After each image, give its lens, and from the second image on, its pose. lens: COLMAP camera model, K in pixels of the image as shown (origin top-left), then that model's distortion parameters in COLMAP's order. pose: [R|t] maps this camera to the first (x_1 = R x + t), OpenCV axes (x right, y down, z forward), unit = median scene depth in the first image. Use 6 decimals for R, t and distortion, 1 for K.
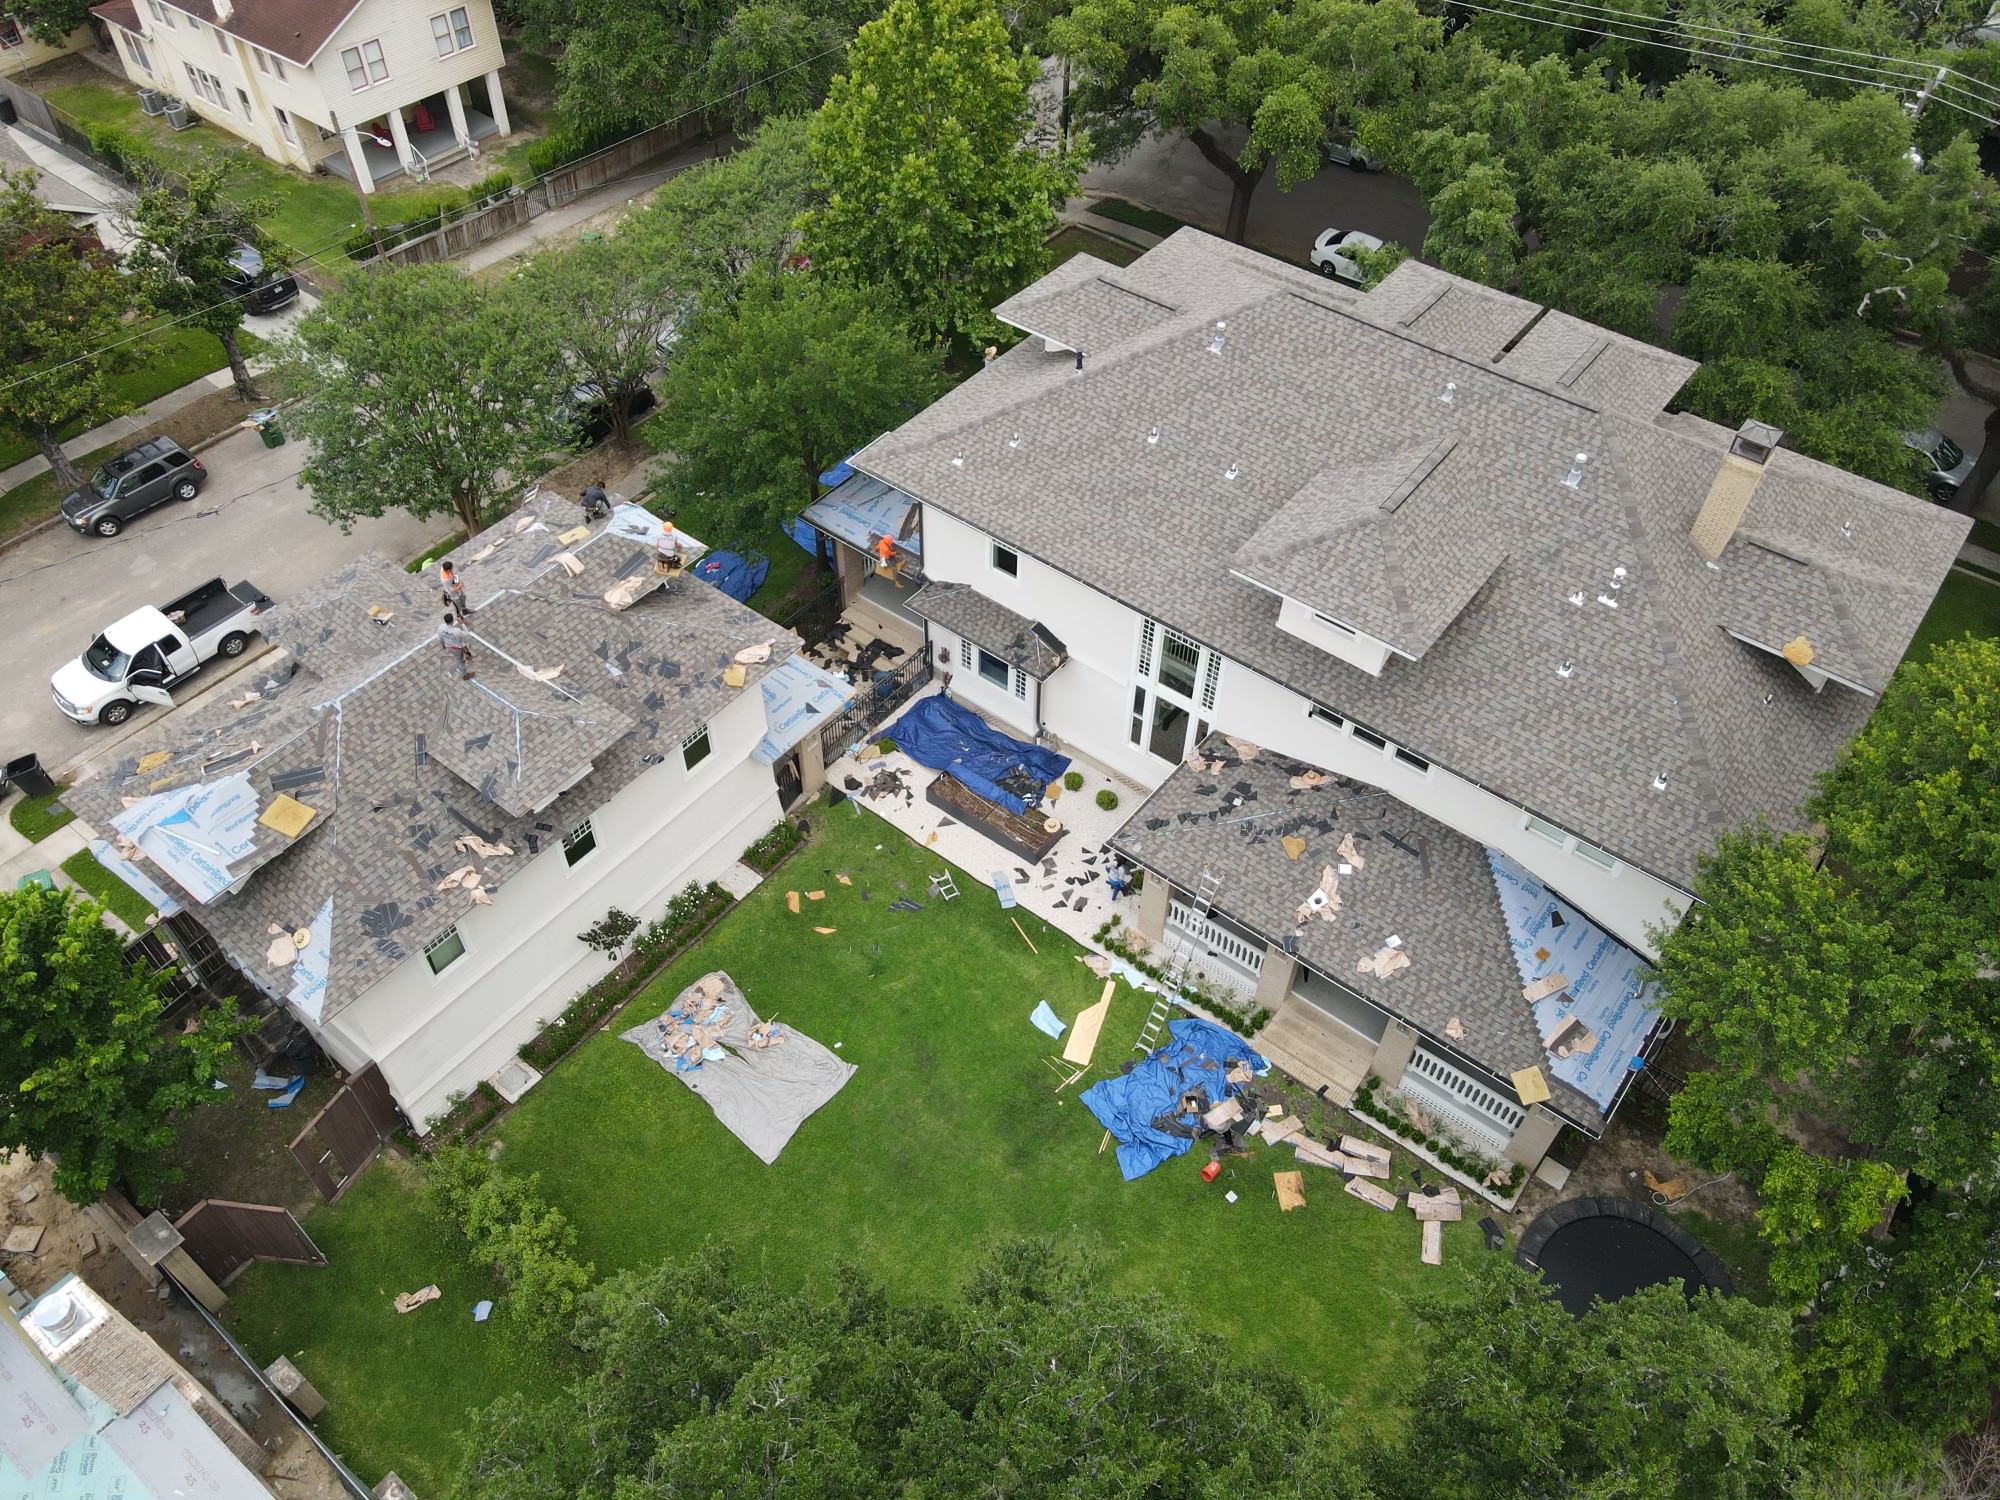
lens RADIAL K [[1483.1, 0, 1000.0], [0, 1483.1, 750.0], [0, 0, 1]] dist [-0.004491, 0.028190]
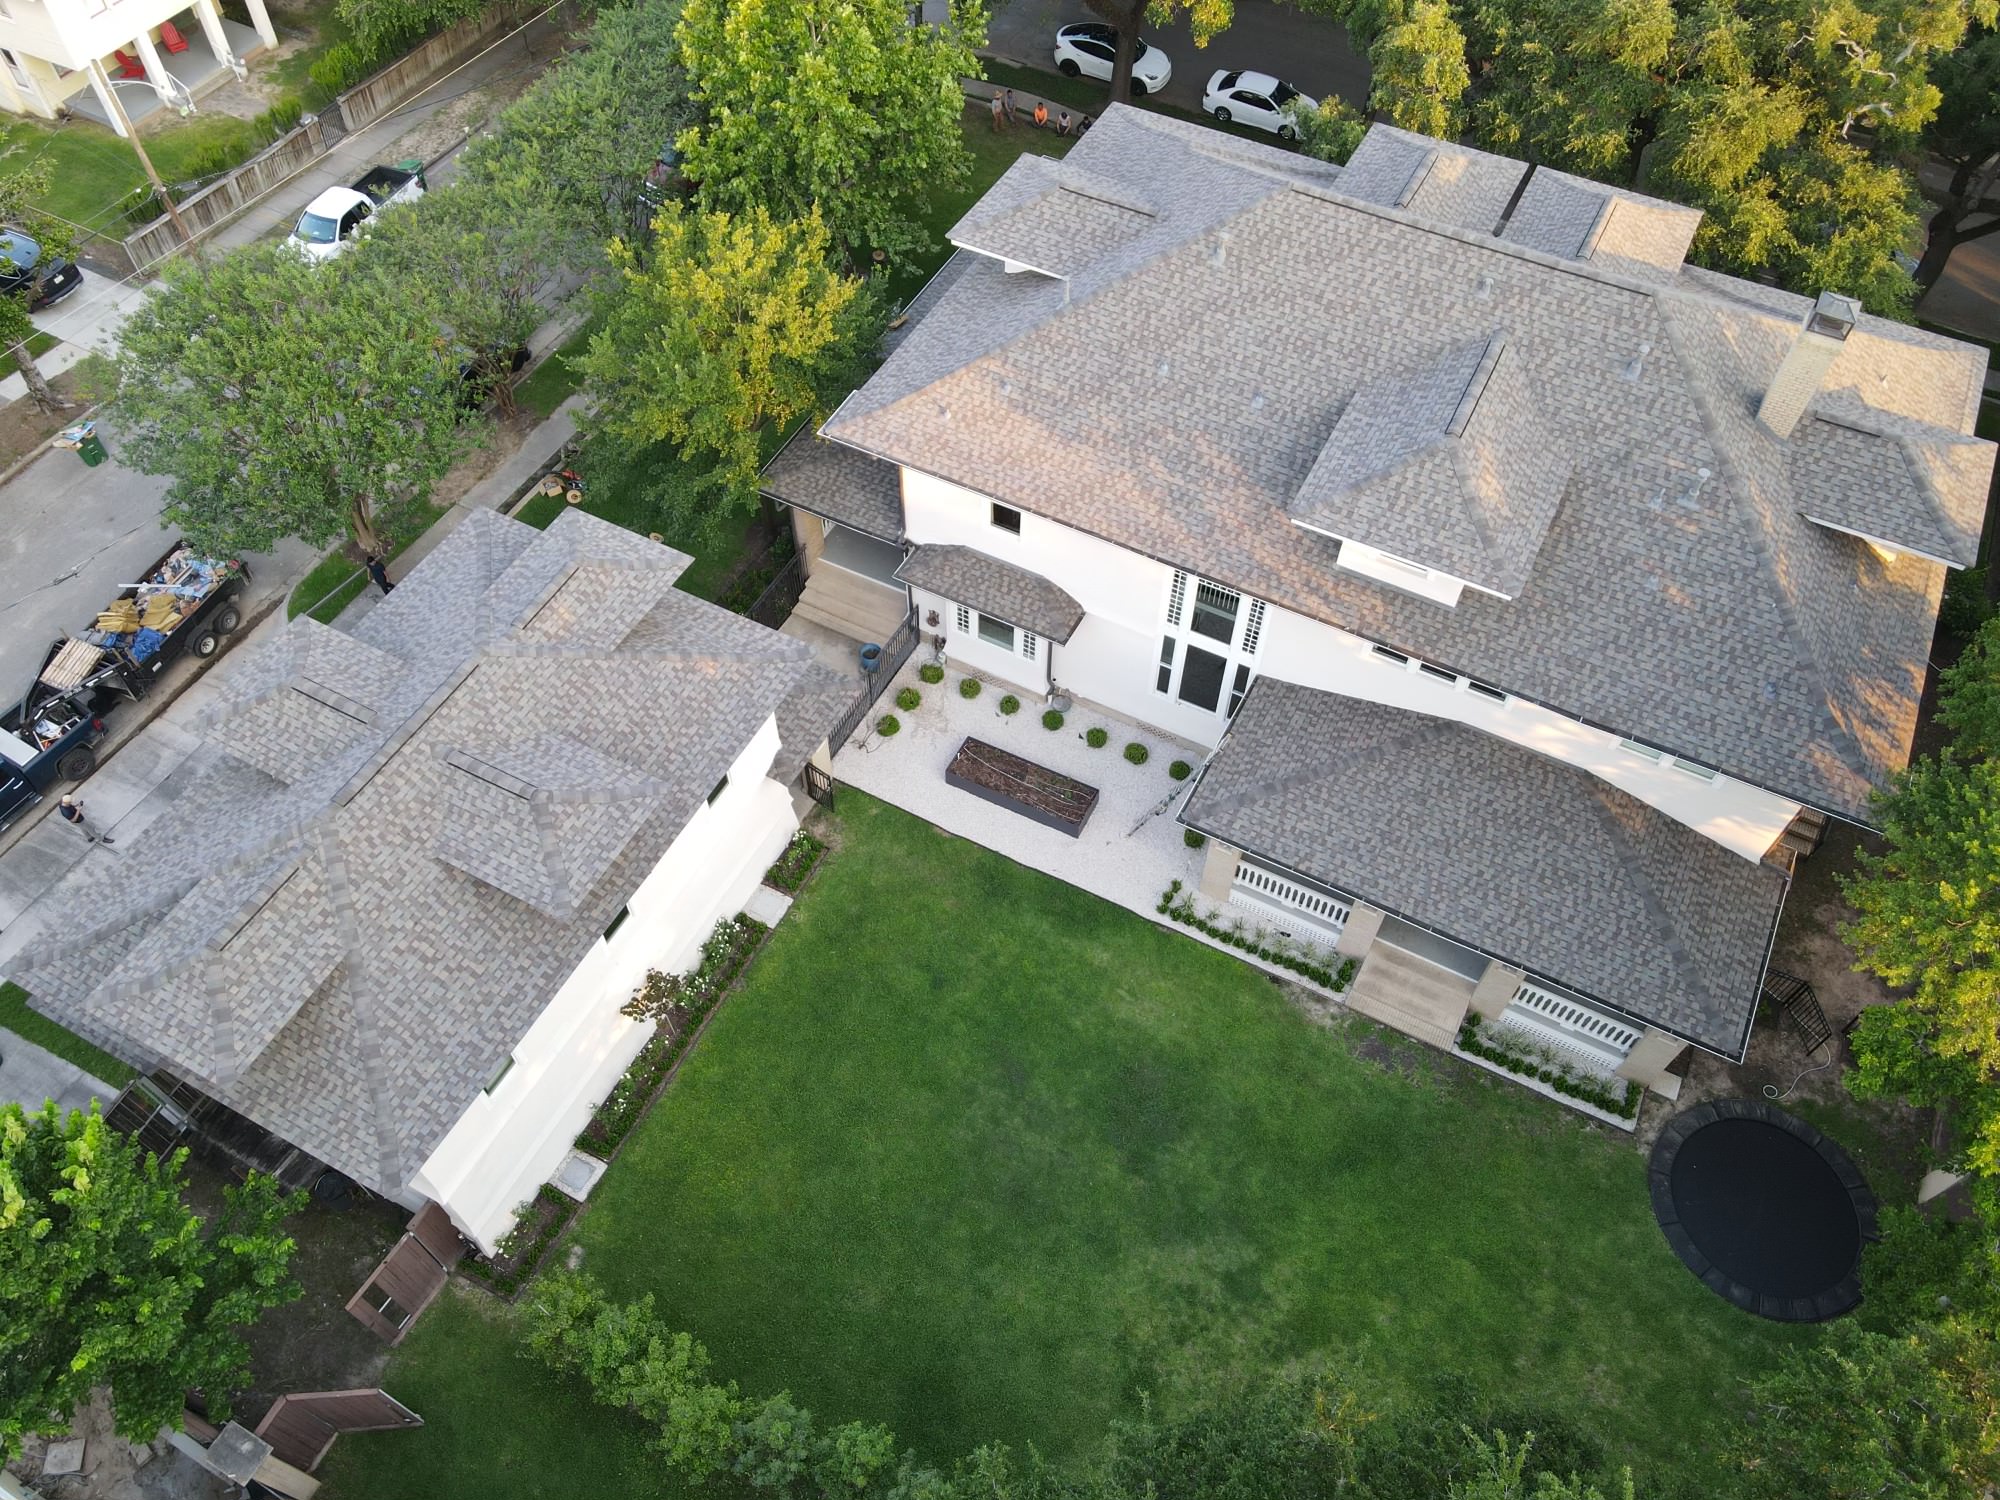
lens RADIAL K [[1483.1, 0, 1000.0], [0, 1483.1, 750.0], [0, 0, 1]] dist [-0.004491, 0.028190]
pose [[0.983651, -0.147953, 0.102666, -0.130454], [0.135854, 0.983884, 0.116261, -0.107404], [-0.118213, -0.100413, 0.987898, 0.098388]]
